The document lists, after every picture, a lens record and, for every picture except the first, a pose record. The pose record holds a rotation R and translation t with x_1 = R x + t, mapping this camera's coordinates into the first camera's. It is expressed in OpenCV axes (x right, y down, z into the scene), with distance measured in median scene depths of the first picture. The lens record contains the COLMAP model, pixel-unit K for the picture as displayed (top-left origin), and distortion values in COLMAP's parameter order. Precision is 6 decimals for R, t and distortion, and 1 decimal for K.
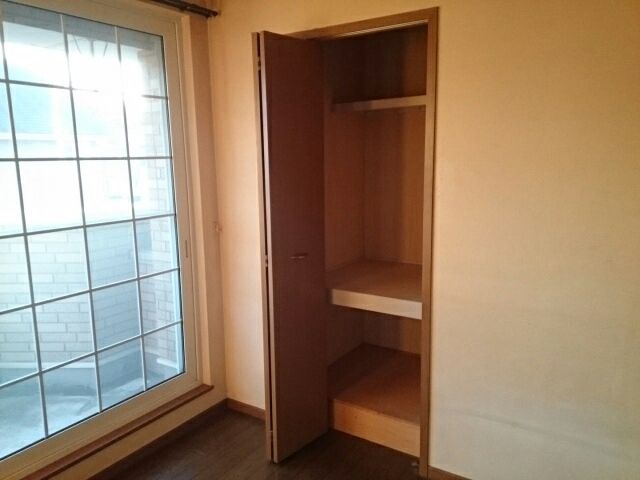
lens RADIAL K [[504.2, 0, 320.0], [0, 504.2, 240.0], [0, 0, 1]] dist [0.007680, -0.000248]
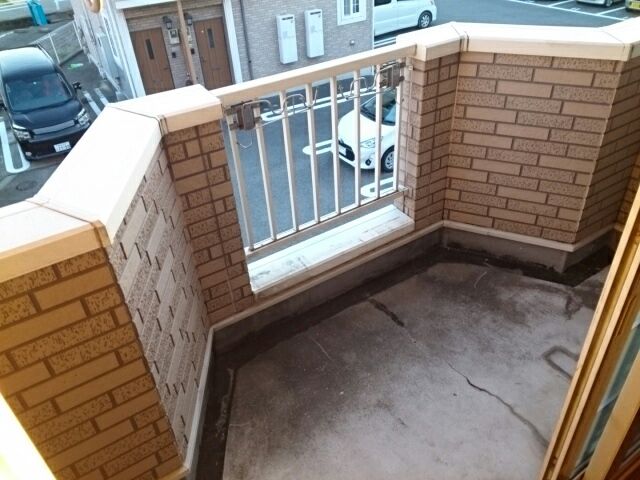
lens RADIAL K [[504.2, 0, 320.0], [0, 504.2, 240.0], [0, 0, 1]] dist [0.007680, -0.000248]
pose [[0.917997, 0.196233, -0.344637, -0.541772], [-0.023301, 0.894191, 0.447078, -0.103179], [0.395903, -0.402386, 0.825437, 0.212915]]
